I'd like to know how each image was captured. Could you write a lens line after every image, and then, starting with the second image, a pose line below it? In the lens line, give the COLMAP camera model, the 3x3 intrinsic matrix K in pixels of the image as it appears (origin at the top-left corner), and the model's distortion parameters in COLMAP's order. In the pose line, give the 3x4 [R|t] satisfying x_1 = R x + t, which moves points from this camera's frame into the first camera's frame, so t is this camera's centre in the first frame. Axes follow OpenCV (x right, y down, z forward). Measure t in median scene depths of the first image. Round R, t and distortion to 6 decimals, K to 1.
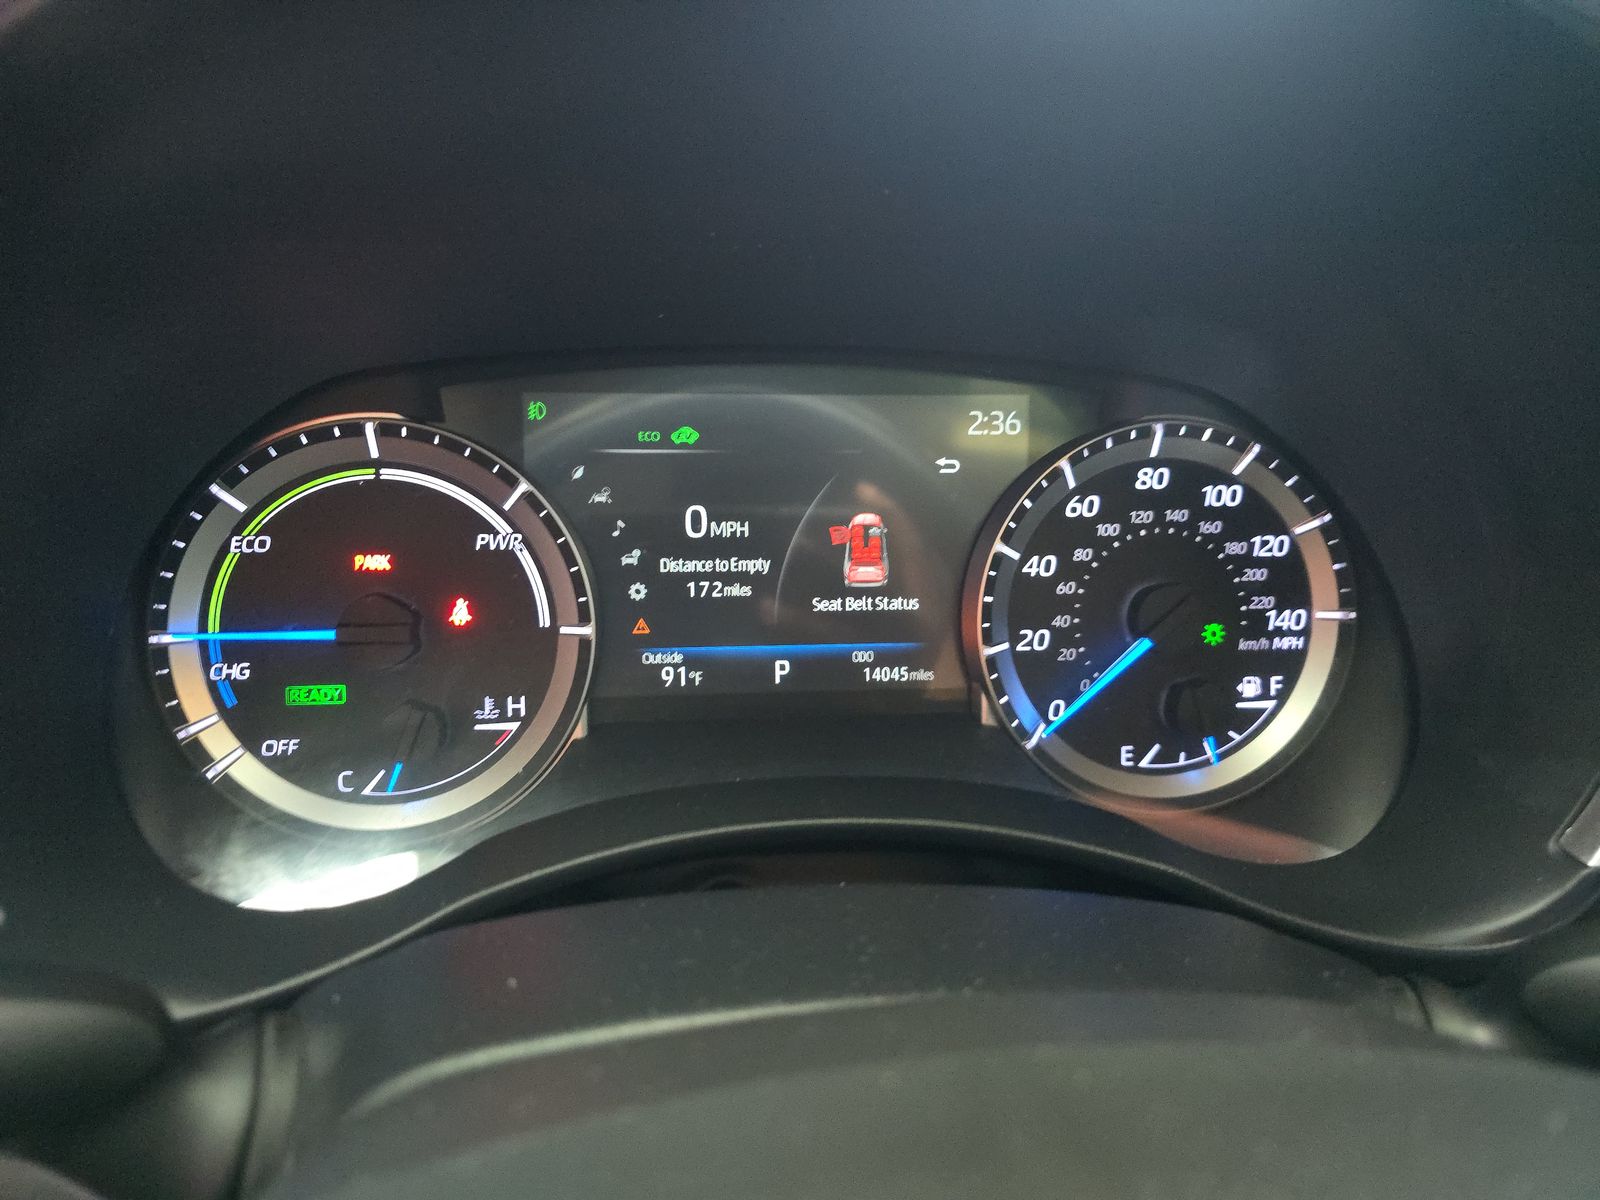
lens RADIAL K [[1077.0, 0, 790.6], [0, 1077.0, 598.8], [0, 0, 1]] dist [0.033198, -0.025815]
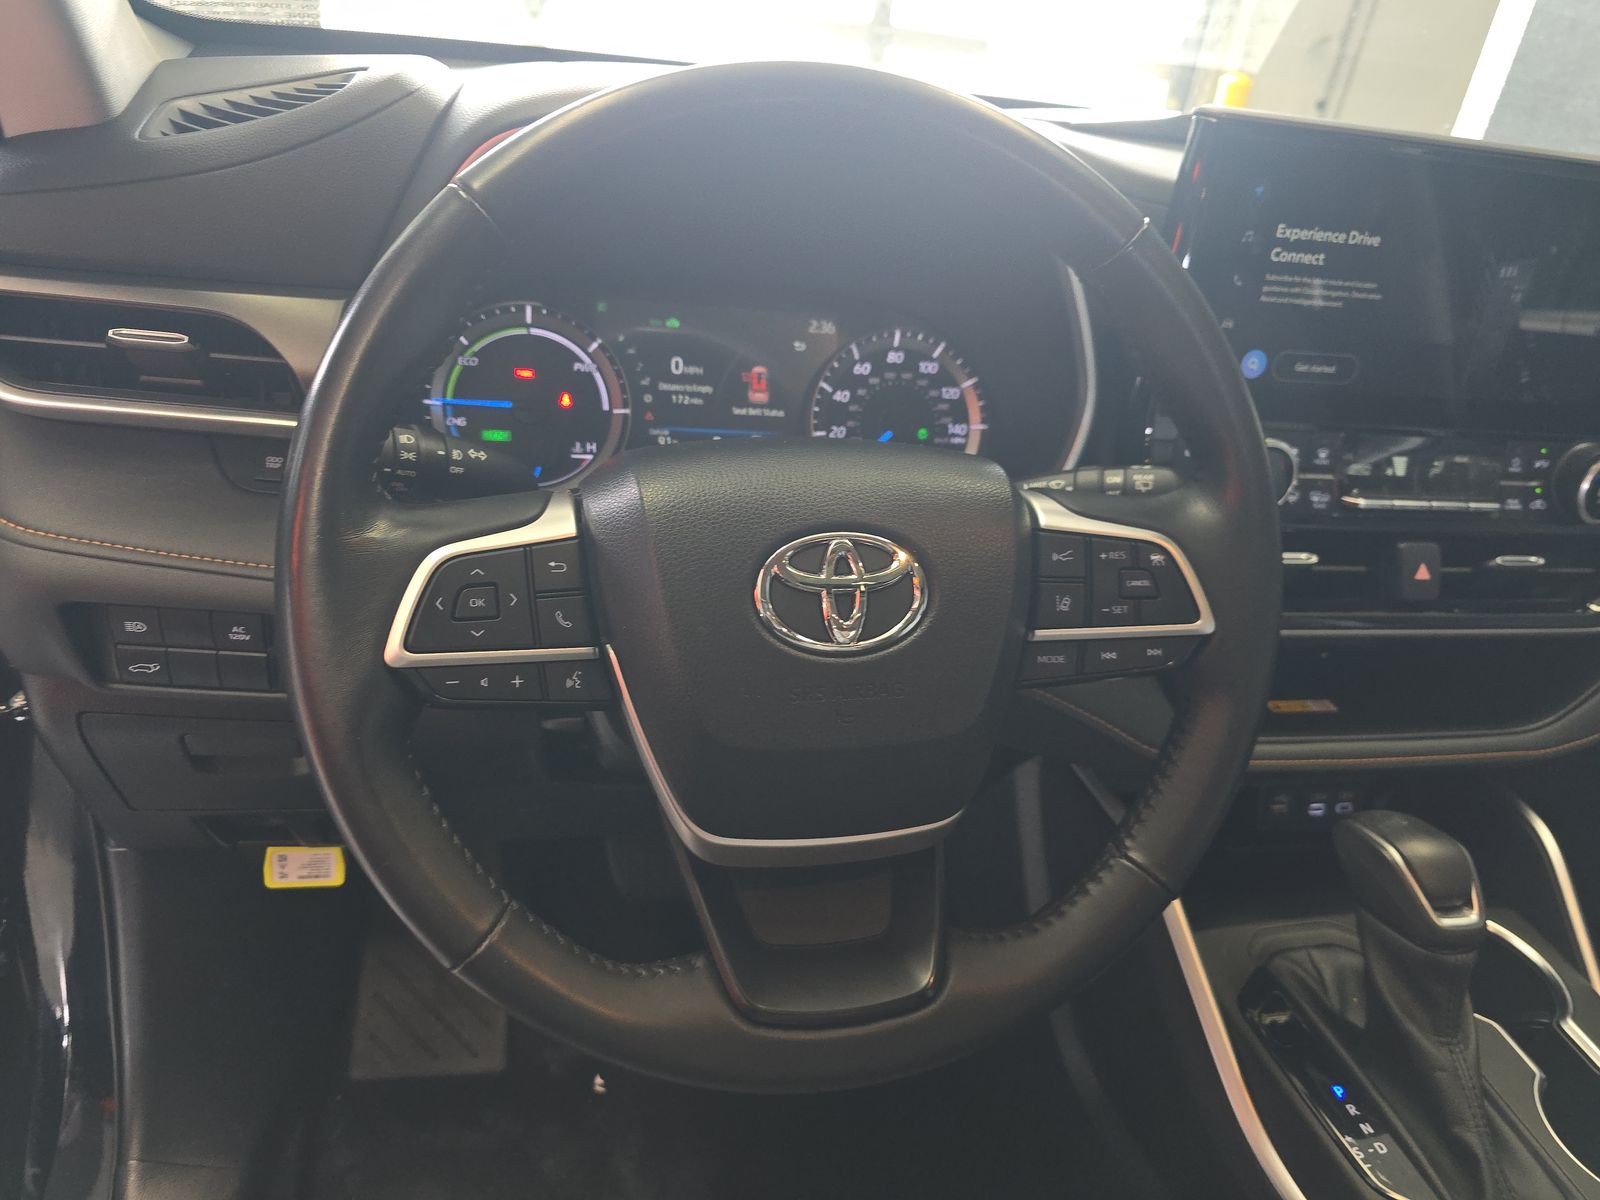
lens RADIAL K [[1077.0, 0, 806.2], [0, 1077.0, 603.6], [0, 0, 1]] dist [0.033198, -0.025815]
pose [[0.991867, 0.020589, 0.125600, -0.092292], [-0.022791, 0.999610, 0.016114, 0.342717], [-0.125220, -0.018845, 0.991950, -1.083839]]
